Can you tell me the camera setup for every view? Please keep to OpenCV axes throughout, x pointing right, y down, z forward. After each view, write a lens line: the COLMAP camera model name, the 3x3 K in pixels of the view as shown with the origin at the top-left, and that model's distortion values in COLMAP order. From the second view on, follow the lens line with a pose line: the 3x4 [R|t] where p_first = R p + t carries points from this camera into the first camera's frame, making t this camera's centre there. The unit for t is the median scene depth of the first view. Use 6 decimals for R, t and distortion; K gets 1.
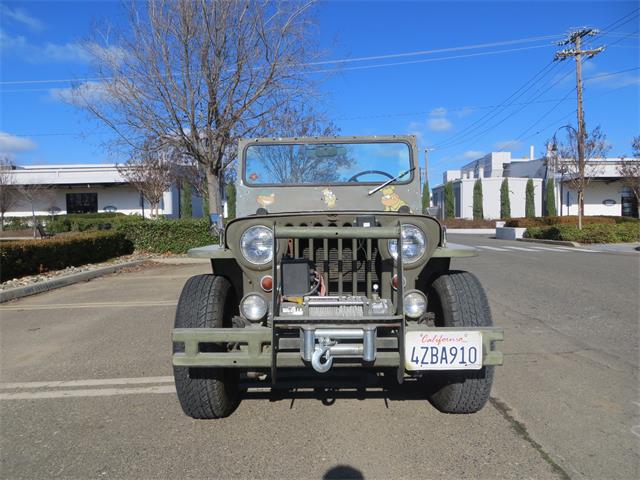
lens RADIAL K [[482.9, 0, 321.9], [0, 482.9, 241.6], [0, 0, 1]] dist [-0.012139, -0.000179]
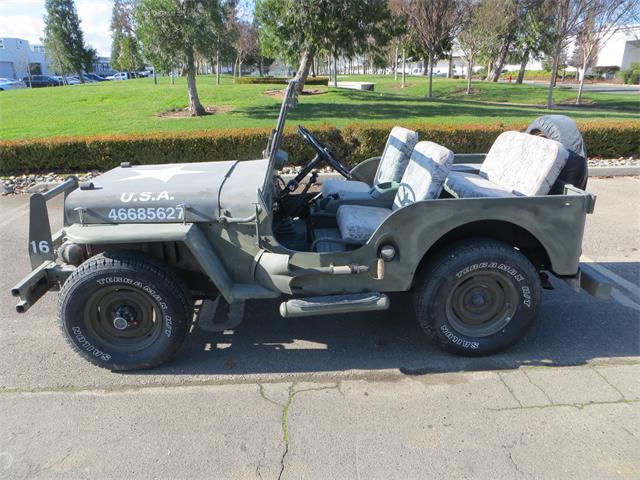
lens RADIAL K [[482.7, 0, 320.2], [0, 482.7, 241.9], [0, 0, 1]] dist [-0.009112, -0.002435]
pose [[0.054504, 0.343601, -0.937533, 0.126052], [-0.026684, 0.939094, 0.342622, -0.033097], [0.998157, 0.006343, 0.060353, 0.136272]]
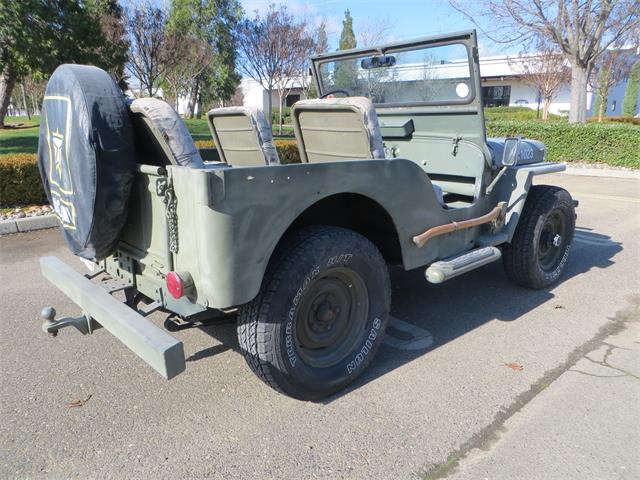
lens RADIAL K [[486.7, 0, 320.0], [0, 486.7, 240.0], [0, 0, 1]] dist [-0.013778, -0.005757]
pose [[0.674655, 0.200092, -0.710495, 0.064984], [-0.045715, 0.972036, 0.230339, -0.009748], [0.736716, -0.122919, 0.664937, 0.037547]]
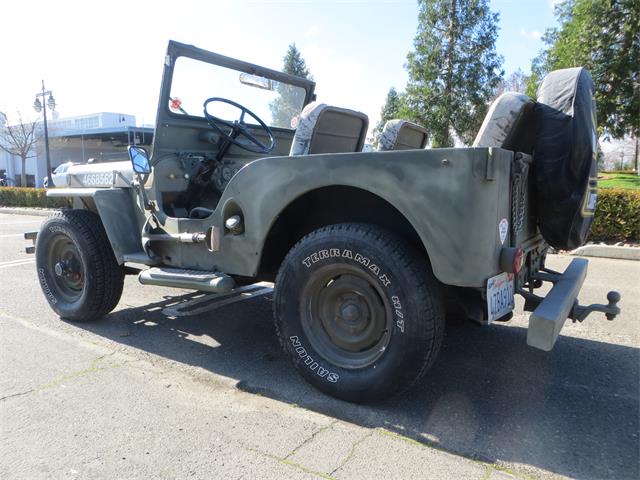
lens RADIAL K [[483.6, 0, 320.0], [0, 483.6, 240.0], [0, 0, 1]] dist [-0.049911, 0.001347]
pose [[-0.556714, 0.120374, -0.821936, 0.092180], [-0.016048, 0.987702, 0.155521, -0.006296], [0.830549, 0.099771, -0.547936, 0.217086]]
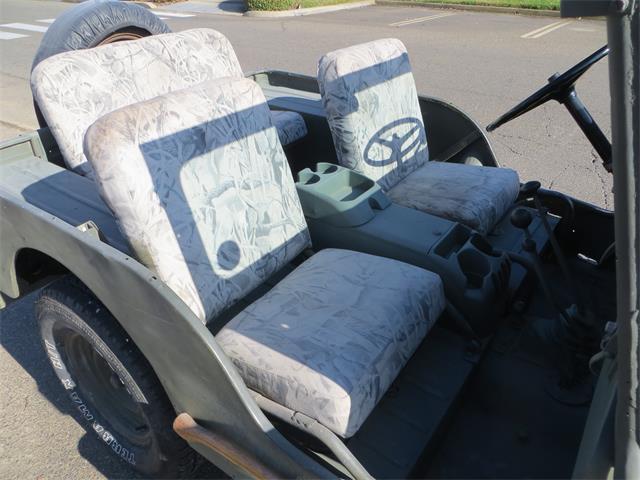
lens RADIAL K [[482.9, 0, 321.9], [0, 482.9, 241.6], [0, 0, 1]] dist [-0.012139, -0.000179]
pose [[0.581387, -0.405961, 0.705113, -0.044782], [0.019318, 0.873273, 0.486848, -0.025251], [-0.813398, -0.269426, 0.515552, 0.133016]]
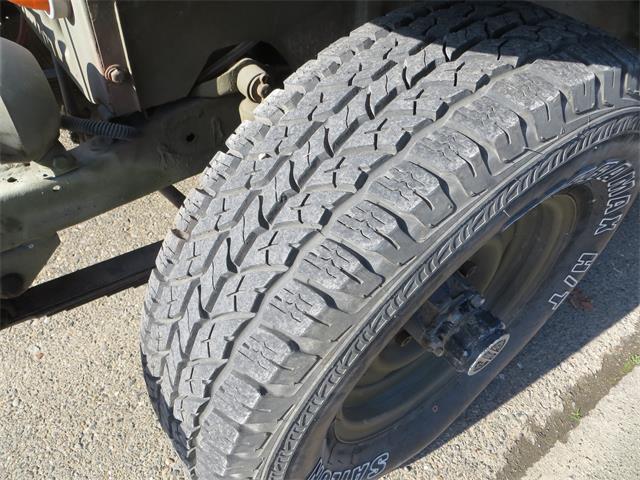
lens RADIAL K [[482.9, 0, 321.9], [0, 482.9, 241.6], [0, 0, 1]] dist [-0.012139, -0.000179]
pose [[0.589438, 0.595486, -0.545857, 0.036831], [-0.100553, 0.724551, 0.681846, 0.000843], [0.801531, -0.347019, 0.486956, 0.083222]]
